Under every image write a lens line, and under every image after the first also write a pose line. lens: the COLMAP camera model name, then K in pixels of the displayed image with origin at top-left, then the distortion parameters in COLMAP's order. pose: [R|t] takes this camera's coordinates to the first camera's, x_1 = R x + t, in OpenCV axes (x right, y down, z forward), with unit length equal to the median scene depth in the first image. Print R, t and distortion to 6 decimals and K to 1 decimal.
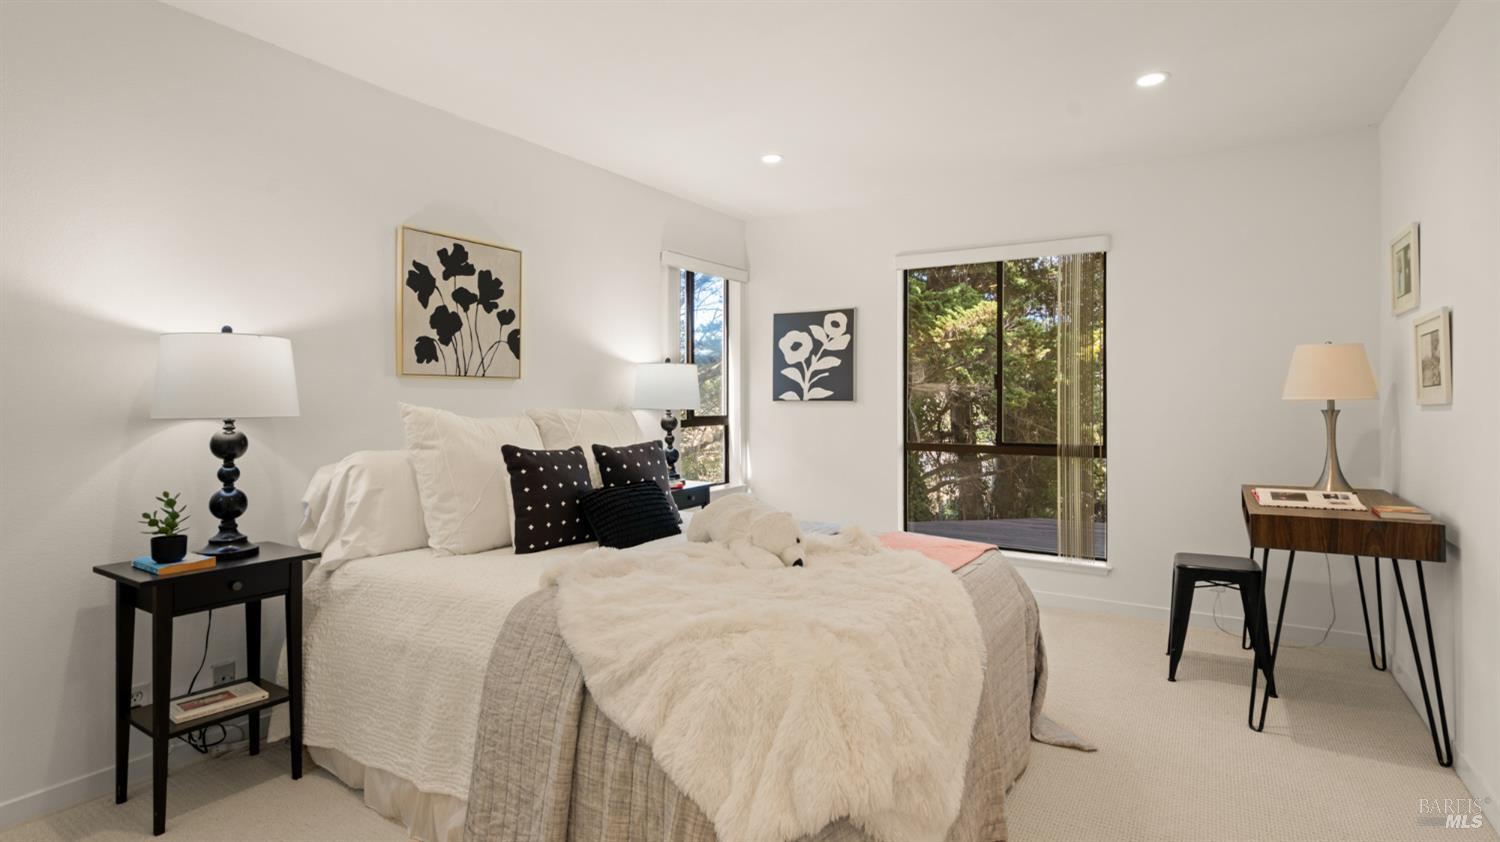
lens RADIAL K [[720.7, 0, 675.6], [0, 720.7, 400.4], [0, 0, 1]] dist [-0.000172, -0.001842]
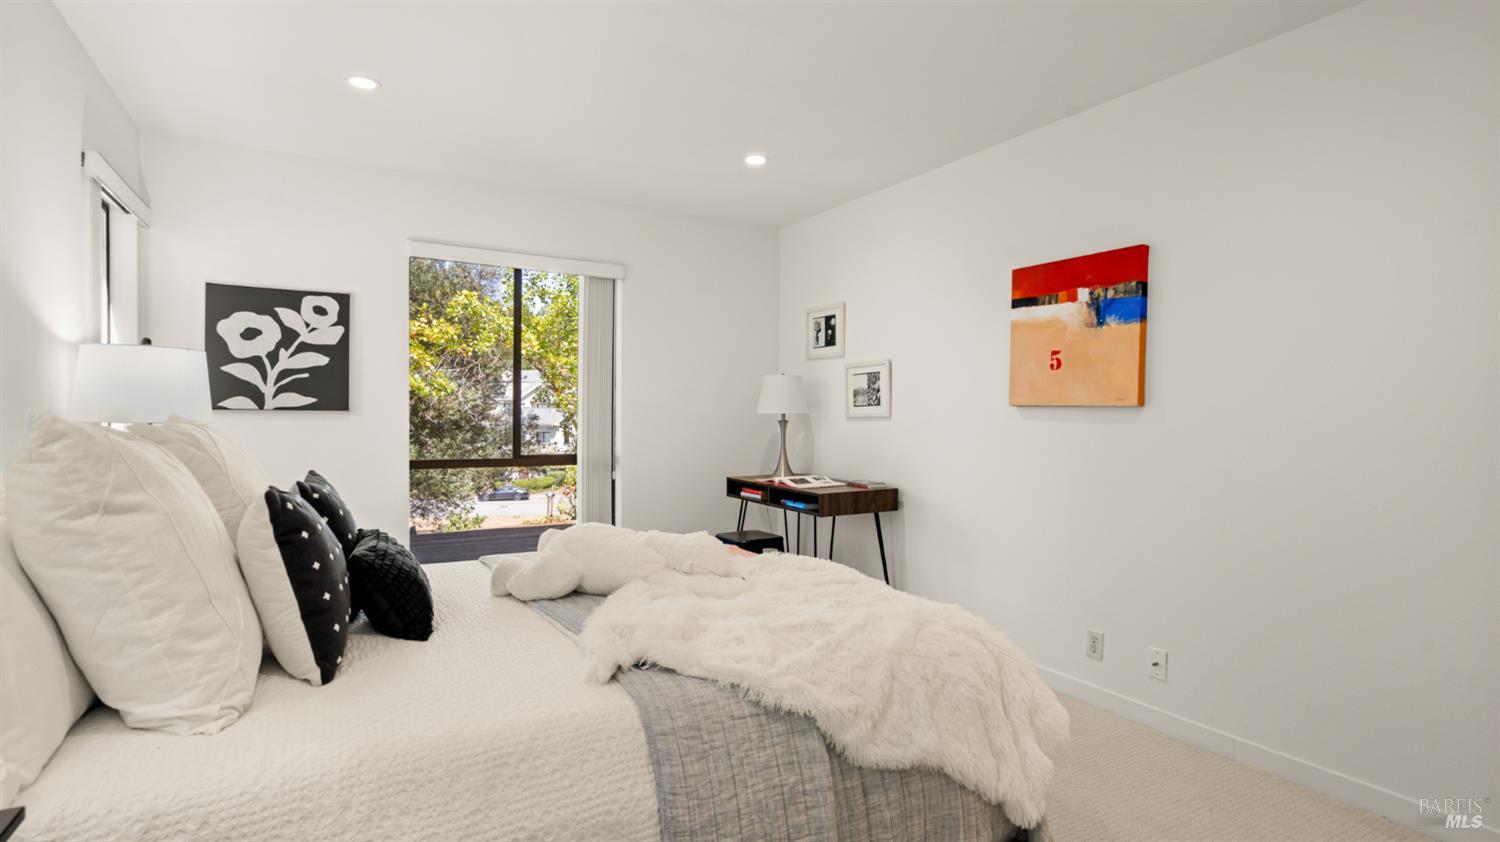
lens RADIAL K [[782.0, 0, 739.6], [0, 782.0, 432.8], [0, 0, 1]] dist [0.005324, 0.001843]
pose [[0.447579, -0.017430, 0.894075, -0.323015], [-0.007702, 0.999698, 0.023345, 0.001107], [-0.894211, -0.017335, 0.447309, 0.226002]]
